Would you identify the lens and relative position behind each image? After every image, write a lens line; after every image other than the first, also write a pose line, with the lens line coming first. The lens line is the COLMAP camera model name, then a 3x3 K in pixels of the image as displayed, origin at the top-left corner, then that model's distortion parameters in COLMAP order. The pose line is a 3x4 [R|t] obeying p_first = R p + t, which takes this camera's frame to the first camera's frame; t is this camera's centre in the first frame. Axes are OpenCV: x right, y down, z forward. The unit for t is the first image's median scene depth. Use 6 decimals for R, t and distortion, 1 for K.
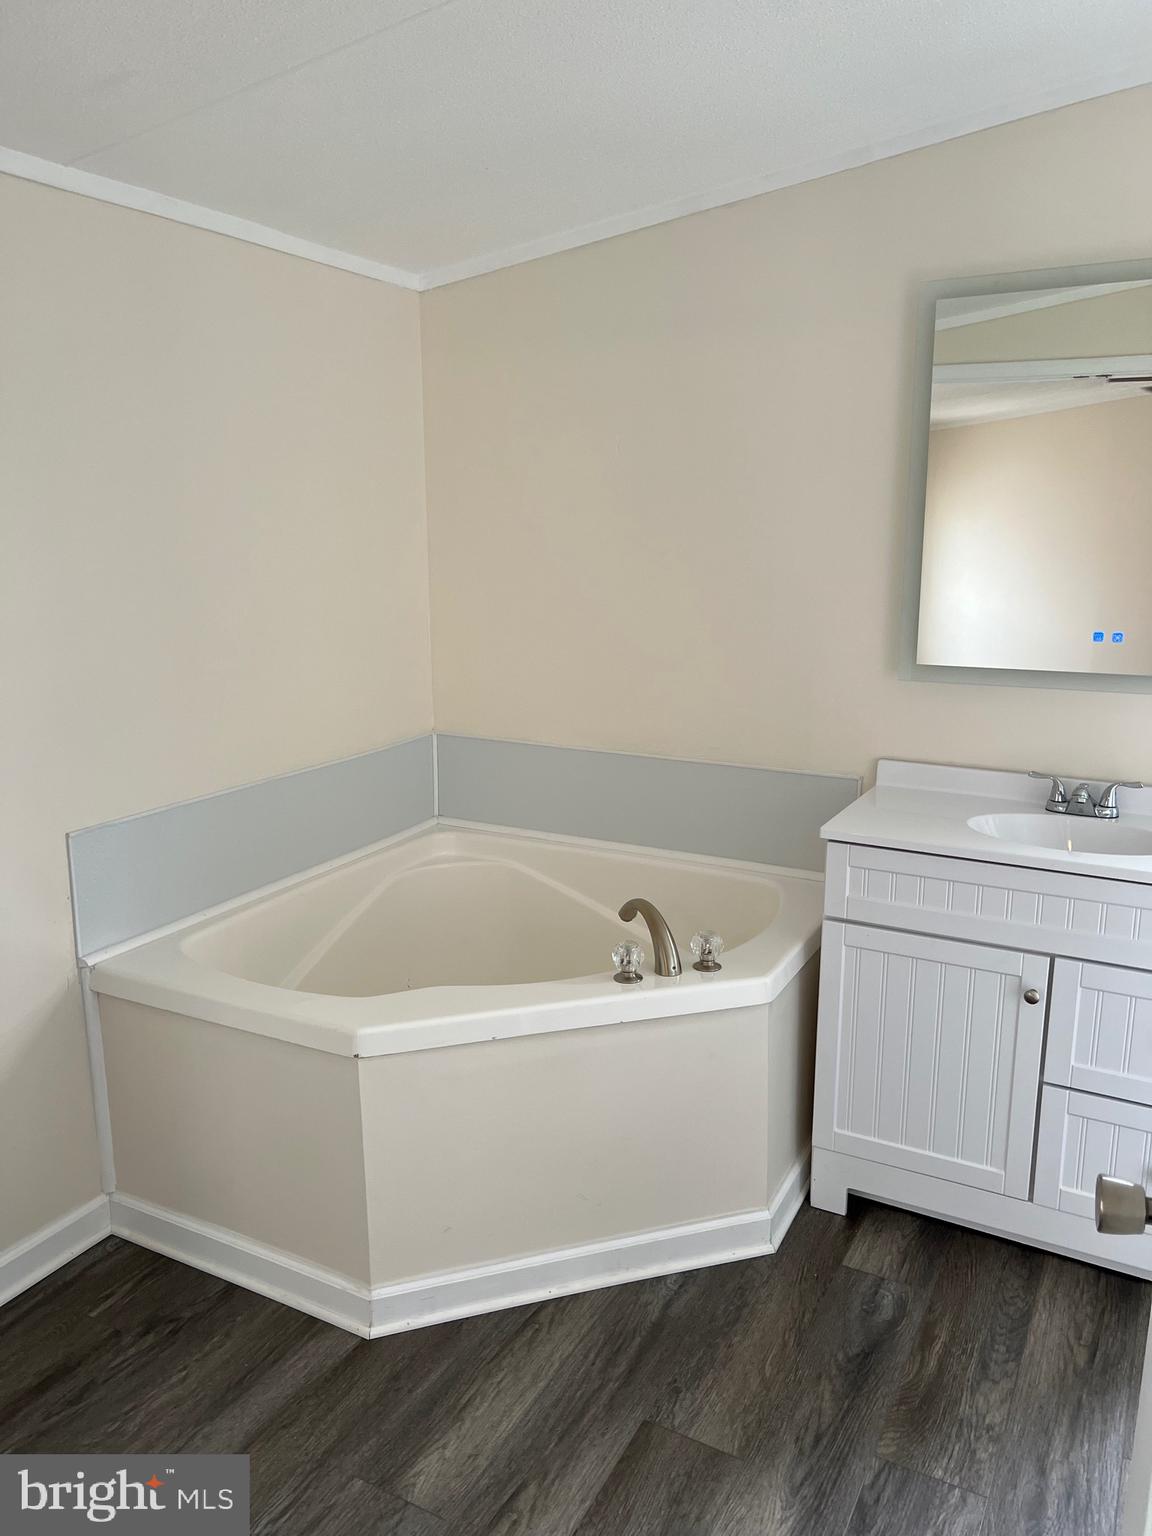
lens RADIAL K [[1153.2, 0, 580.5], [0, 1153.2, 767.1], [0, 0, 1]] dist [0.023754, -0.012402]
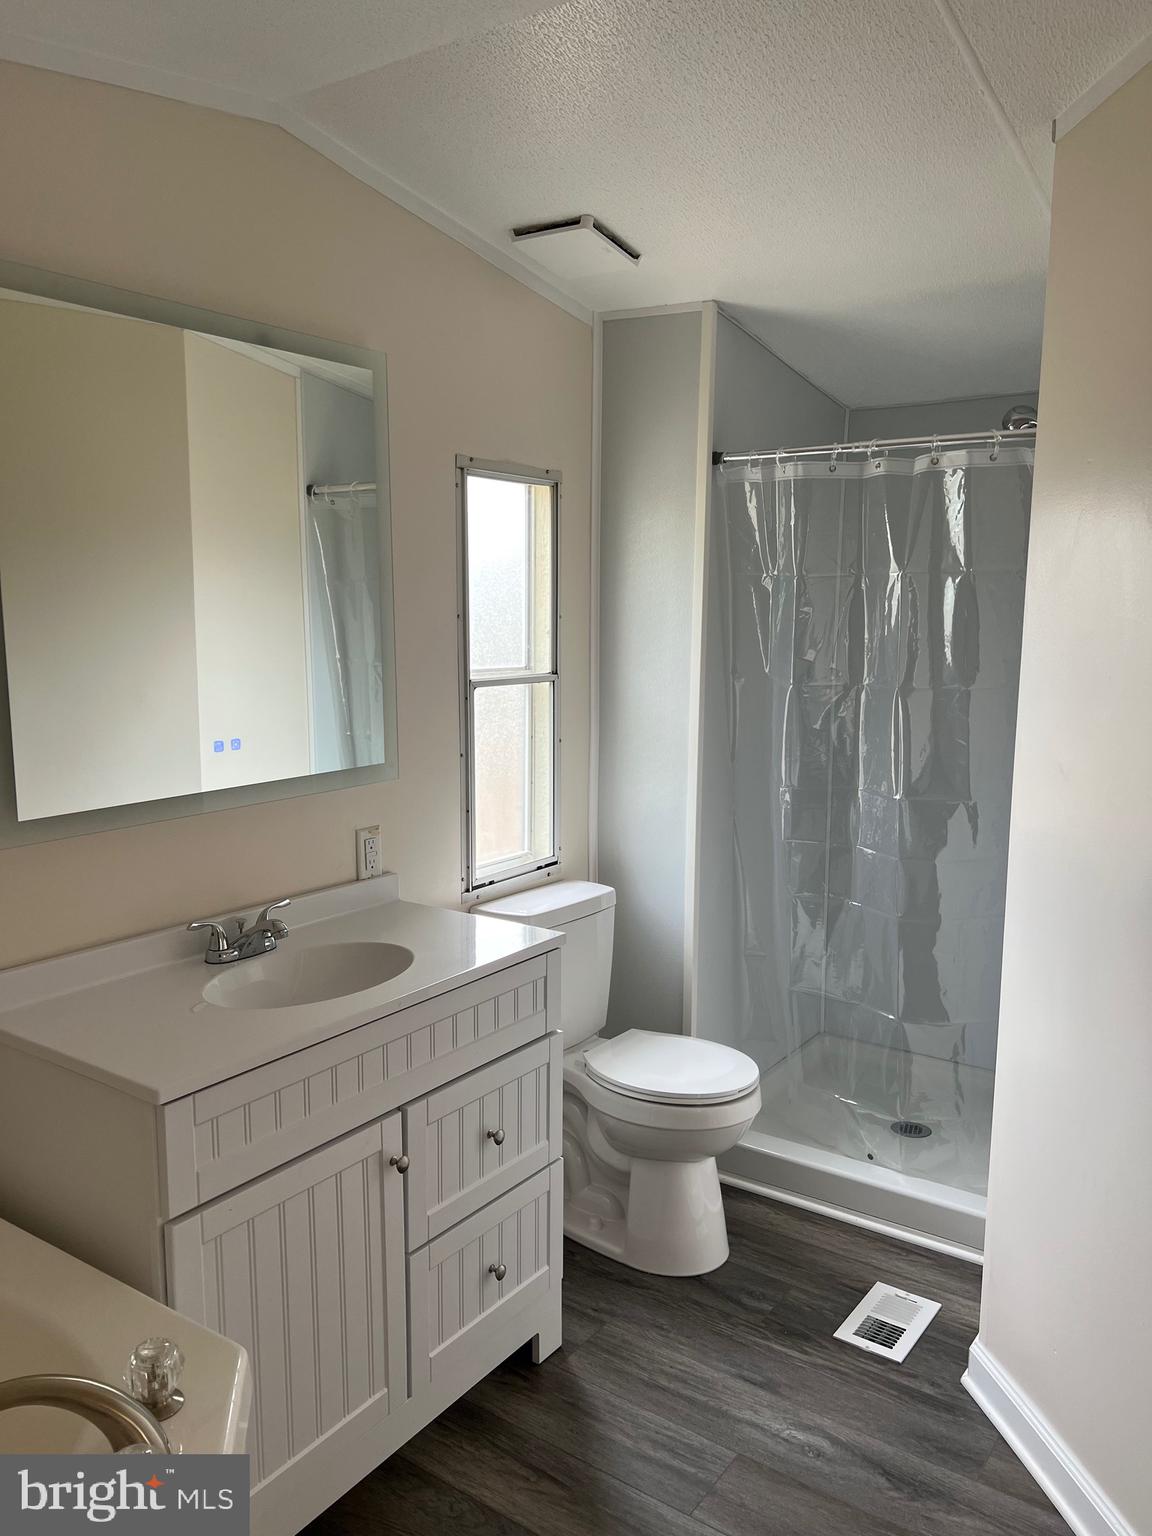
lens RADIAL K [[1153.2, 0, 579.6], [0, 1153.2, 774.1], [0, 0, 1]] dist [0.023754, -0.012402]
pose [[0.126863, -0.146344, 0.981065, -0.348174], [0.211688, 0.970265, 0.117360, -0.137118], [-0.969069, 0.192791, 0.154070, 0.625450]]
